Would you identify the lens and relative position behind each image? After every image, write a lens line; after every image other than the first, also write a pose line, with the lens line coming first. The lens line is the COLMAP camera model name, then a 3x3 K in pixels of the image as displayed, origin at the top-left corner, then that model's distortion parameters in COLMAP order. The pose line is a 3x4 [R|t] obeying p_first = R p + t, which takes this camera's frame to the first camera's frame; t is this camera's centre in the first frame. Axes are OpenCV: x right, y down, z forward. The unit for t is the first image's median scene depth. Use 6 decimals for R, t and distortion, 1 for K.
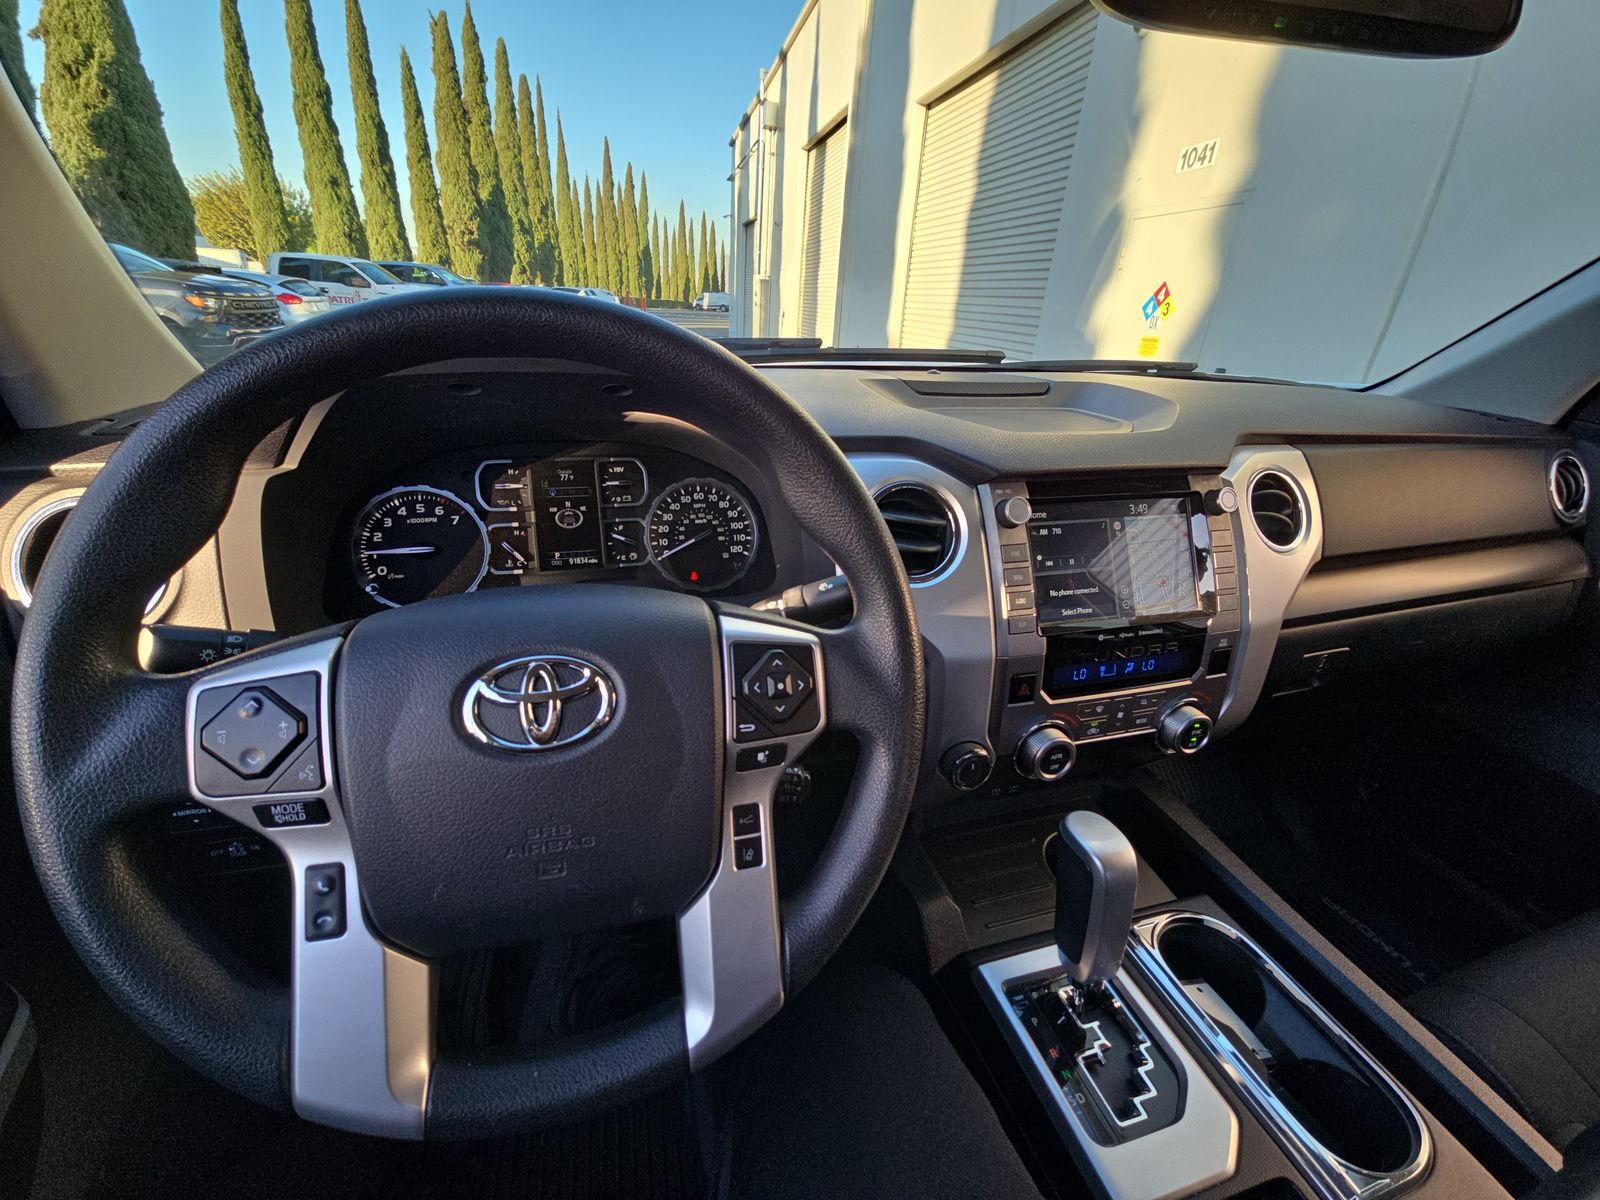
lens RADIAL K [[639.4, 0, 805.1], [0, 639.4, 605.8], [0, 0, 1]] dist [0.002379, -0.008688]
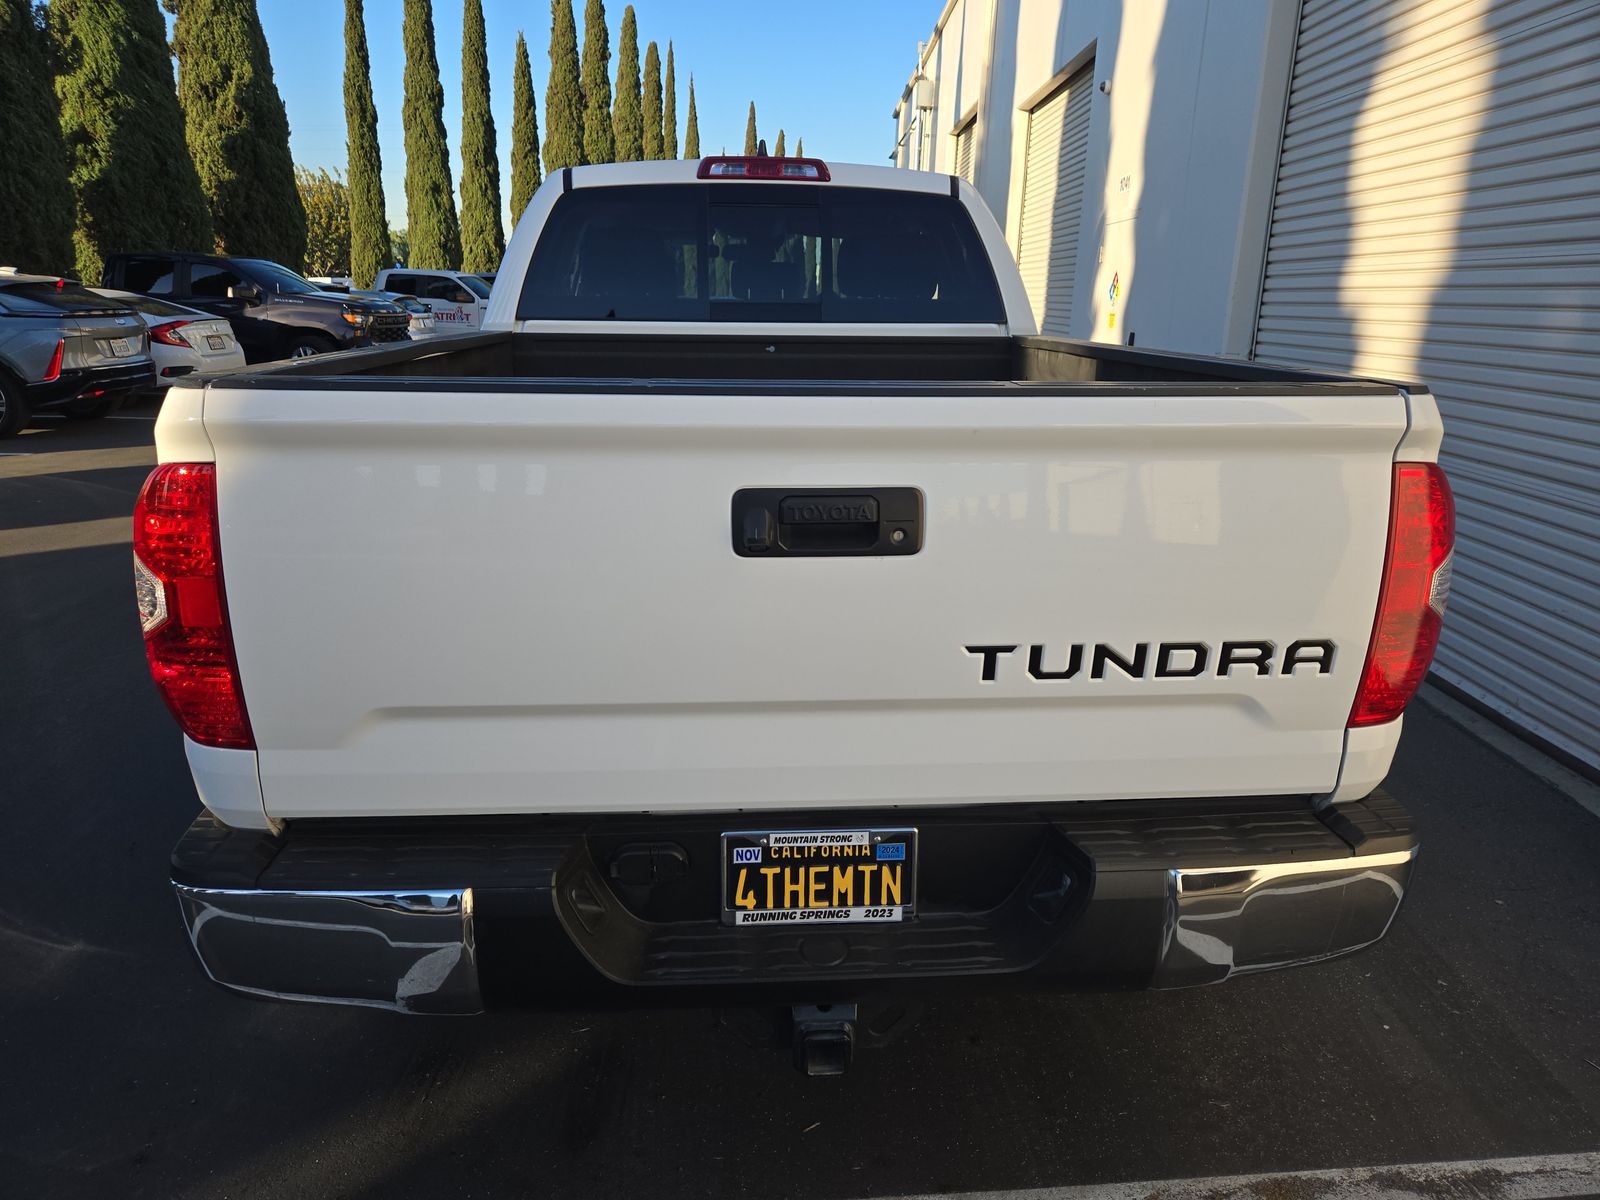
lens RADIAL K [[1100.0, 0, 810.8], [0, 1100.0, 604.6], [0, 0, 1]] dist [0.056876, -0.045514]
pose [[0.975504, 0.021731, -0.218907, 0.960669], [-0.060682, 0.983082, -0.172821, 1.147578], [0.211448, 0.181871, 0.960319, -2.308127]]
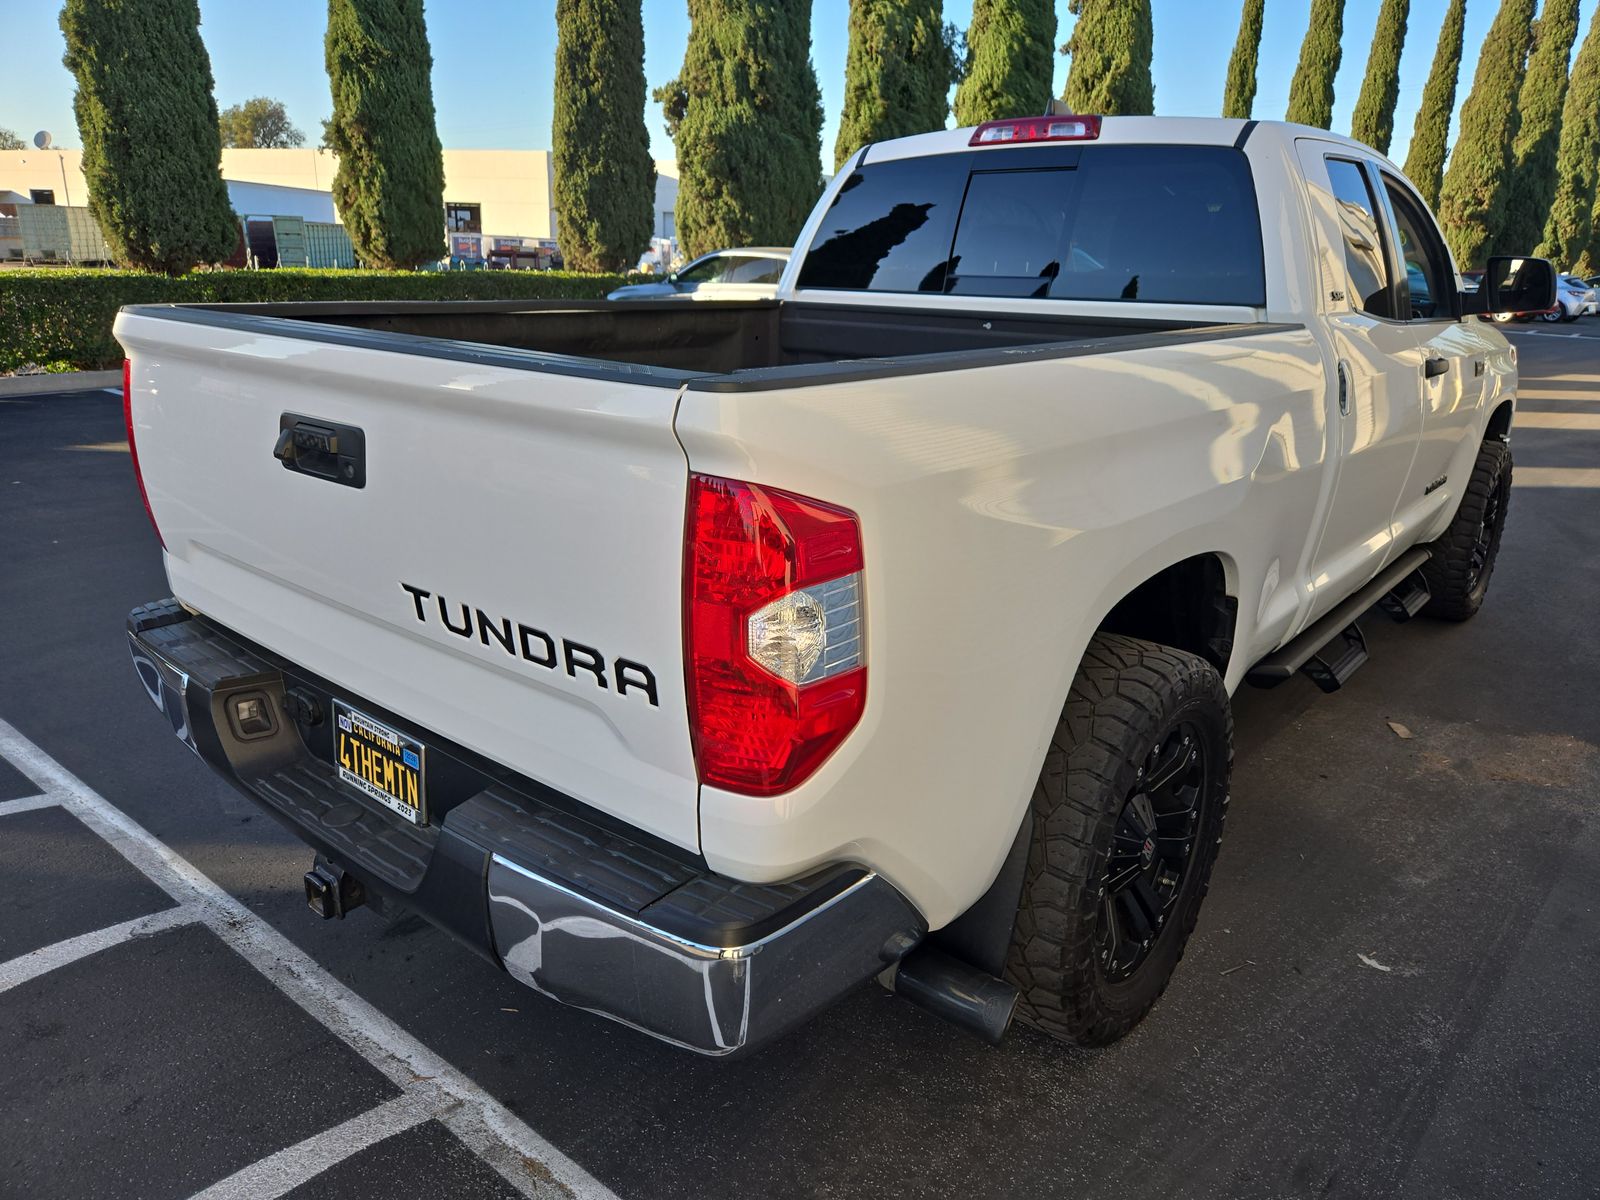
lens RADIAL K [[1100.0, 0, 786.0], [0, 1100.0, 606.1], [0, 0, 1]] dist [0.056876, -0.045514]
pose [[0.537986, 0.218226, -0.814217, 1.852941], [-0.360652, 0.932628, 0.011666, 0.908867], [0.761907, 0.287373, 0.580444, -1.731252]]
